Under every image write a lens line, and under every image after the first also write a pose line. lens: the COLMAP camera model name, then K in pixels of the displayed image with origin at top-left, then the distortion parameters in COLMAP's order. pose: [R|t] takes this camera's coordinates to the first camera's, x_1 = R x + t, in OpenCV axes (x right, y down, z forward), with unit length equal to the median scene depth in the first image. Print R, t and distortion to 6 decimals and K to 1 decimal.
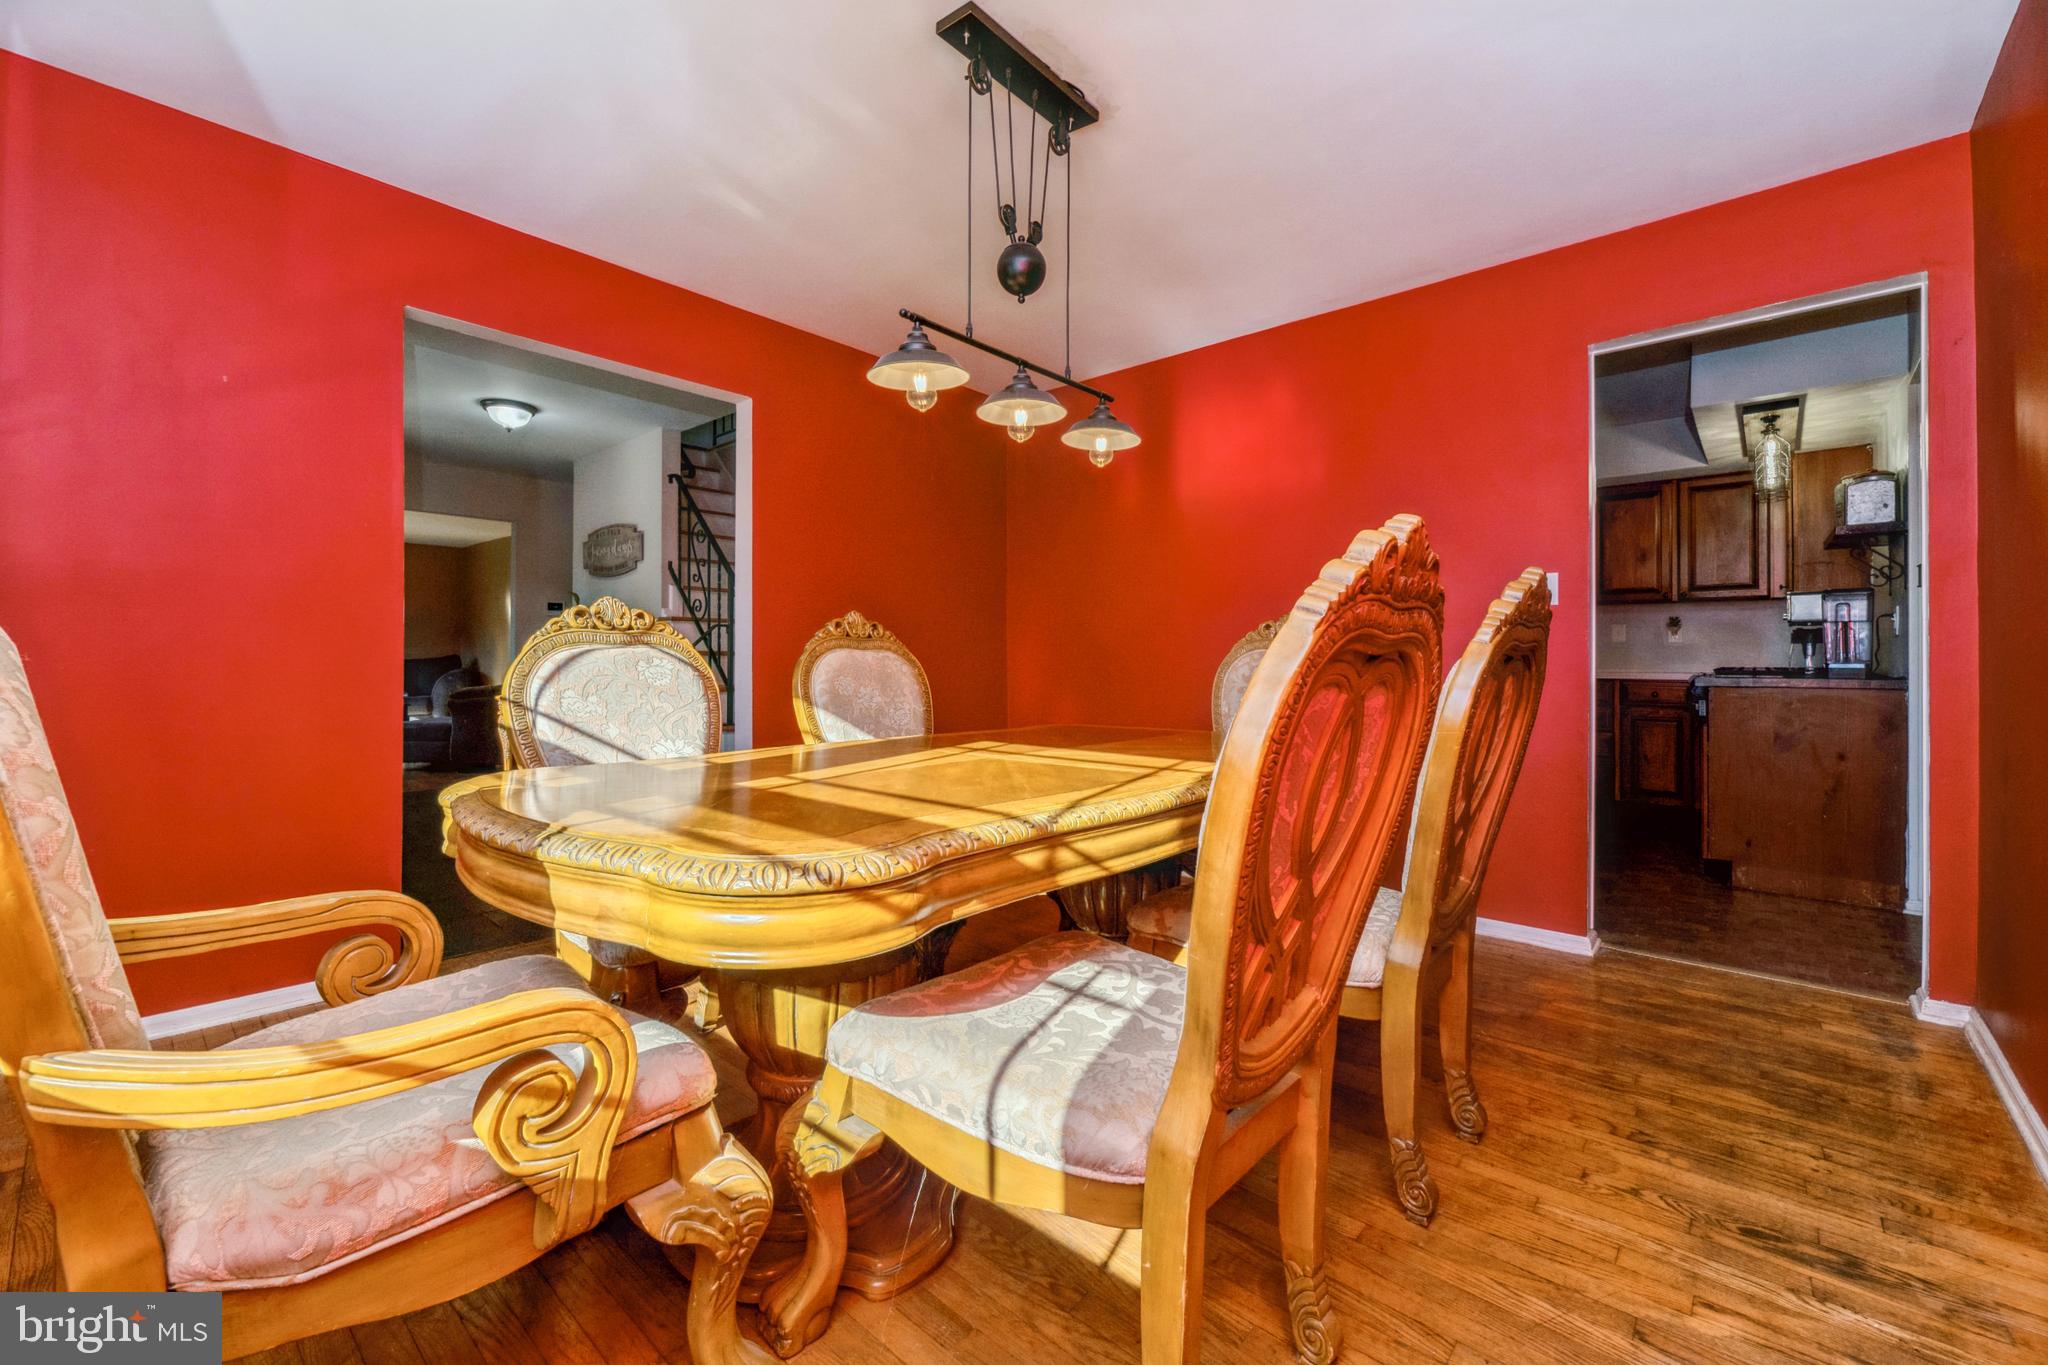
lens RADIAL K [[835.3, 0, 1012.0], [0, 835.3, 680.9], [0, 0, 1]] dist [-0.015617, 0.001177]
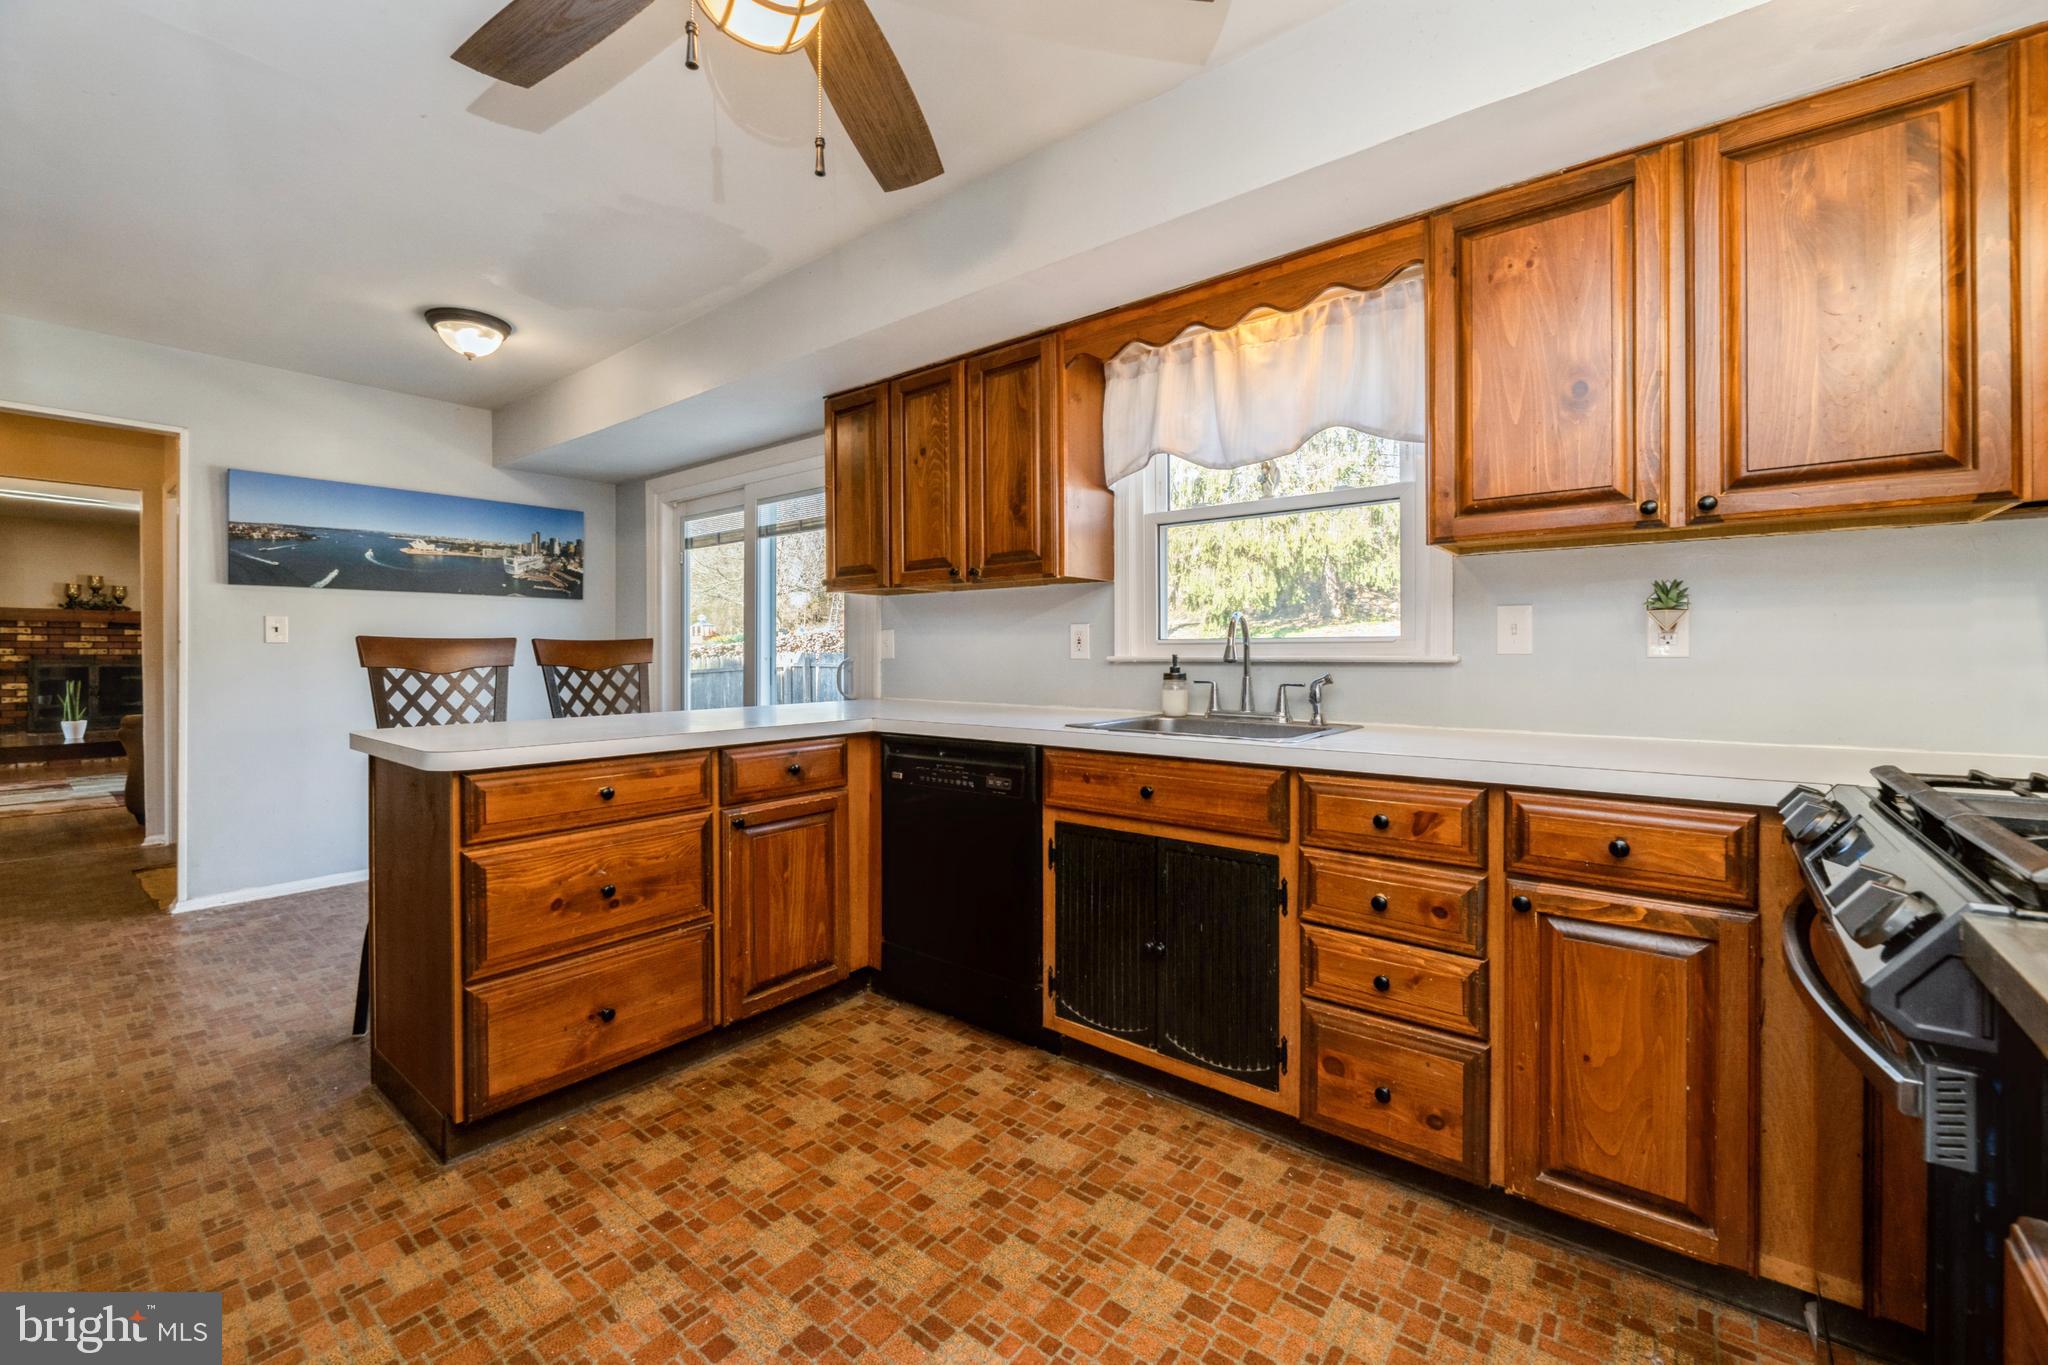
lens RADIAL K [[835.3, 0, 1029.6], [0, 835.3, 664.0], [0, 0, 1]] dist [-0.015617, 0.001177]
pose [[0.997558, -0.003977, 0.069726, 0.542817], [0.003743, 0.999987, 0.003483, -0.048366], [-0.069739, -0.003214, 0.997560, 0.714389]]
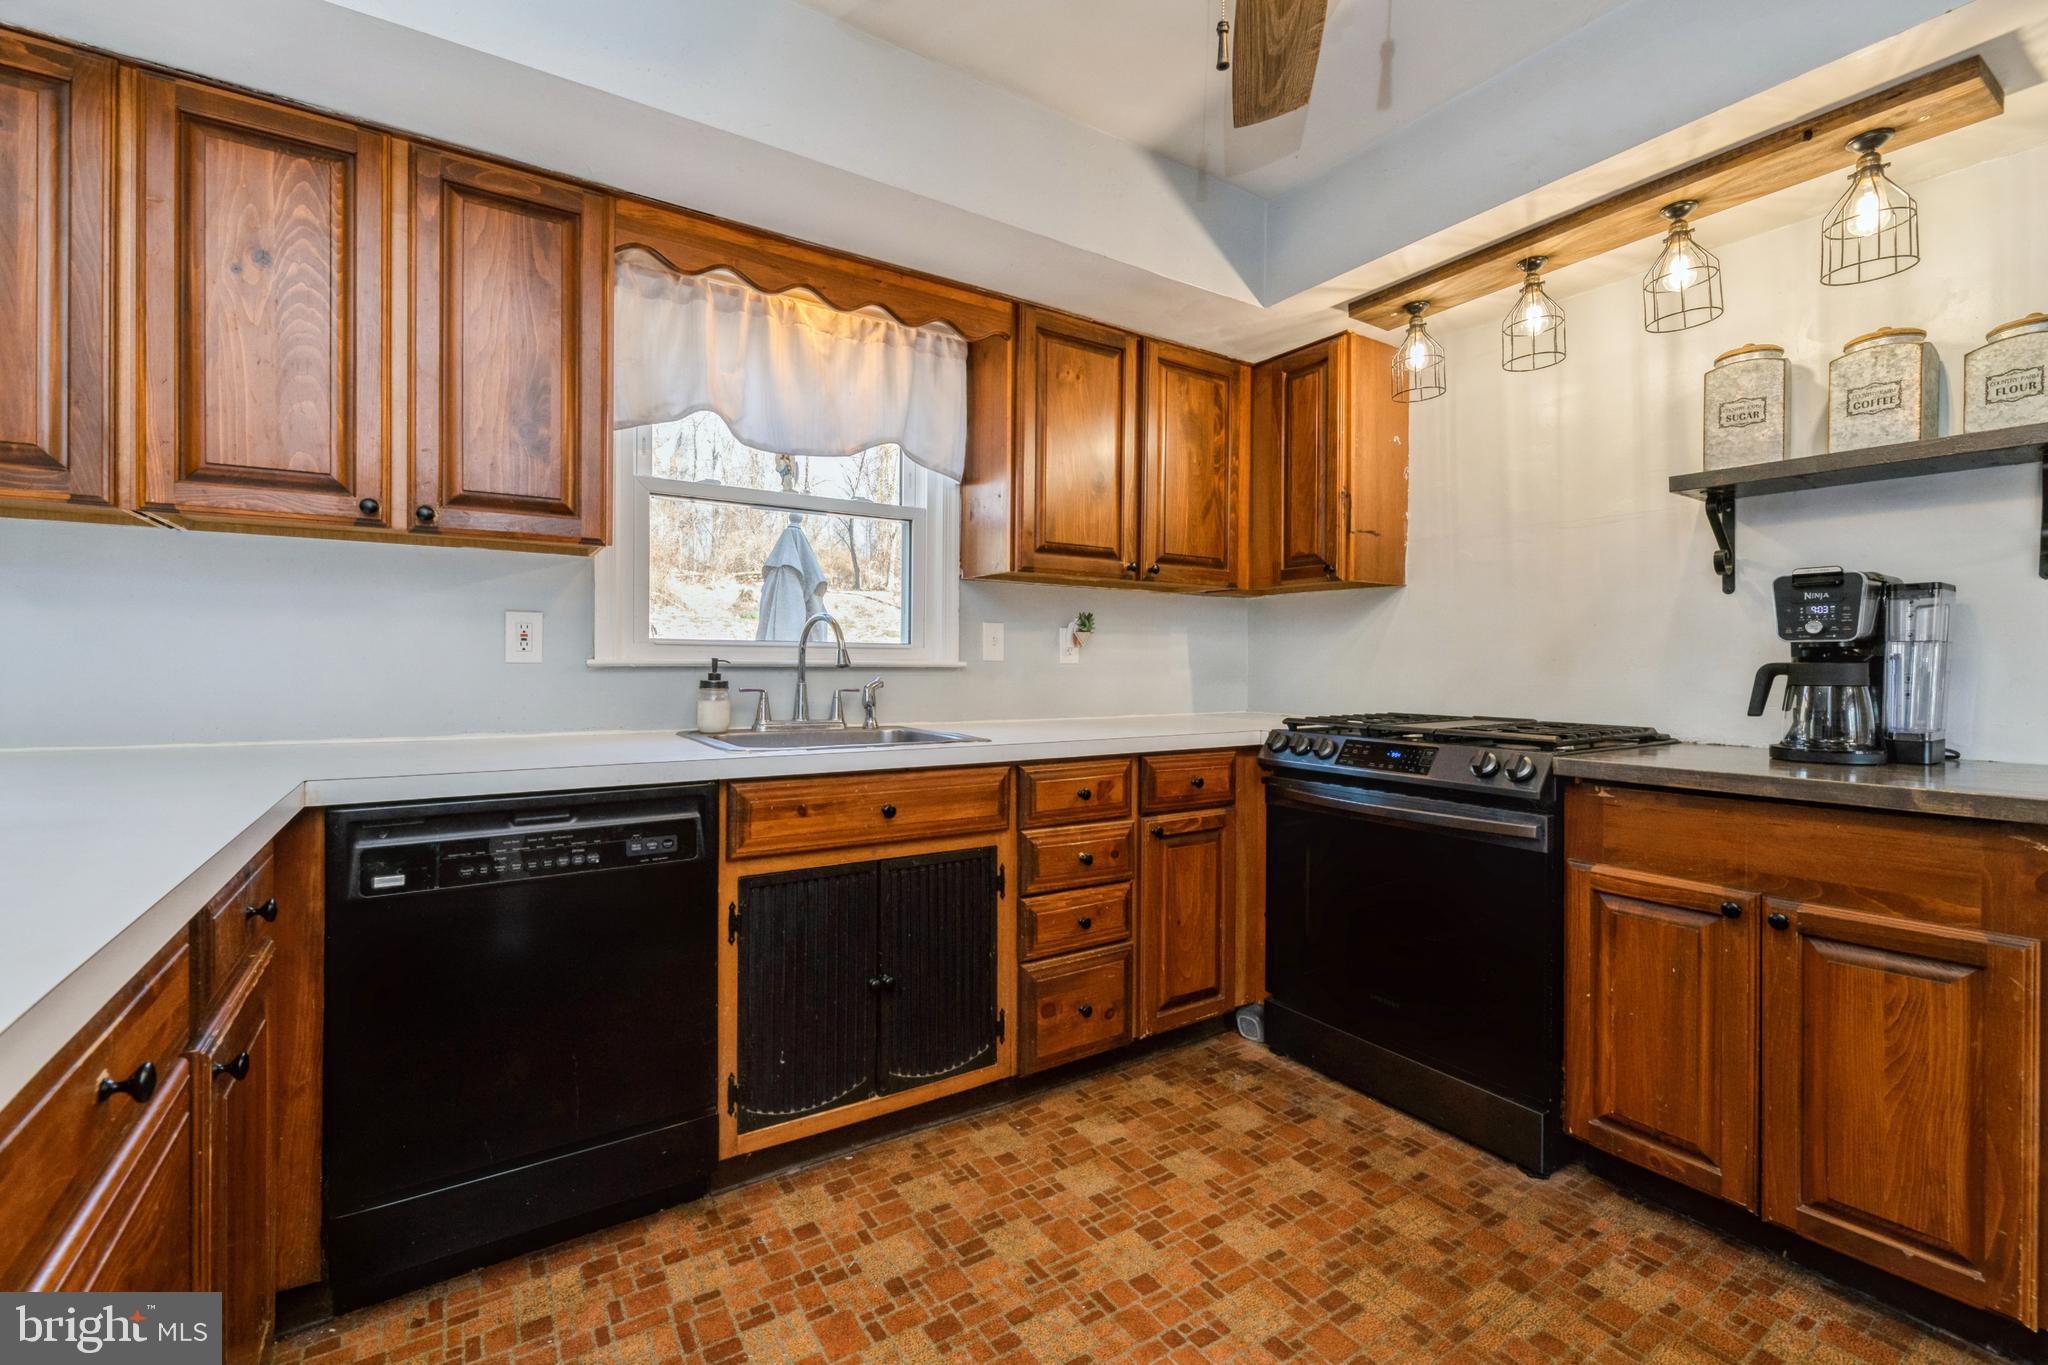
lens RADIAL K [[866.8, 0, 1016.4], [0, 866.8, 670.5], [0, 0, 1]] dist [0.001233, -0.000691]
pose [[0.248142, -0.009720, 0.968675, 0.289511], [-0.000027, 0.999950, 0.010040, -0.050023], [-0.968724, -0.002518, 0.248129, 0.949790]]
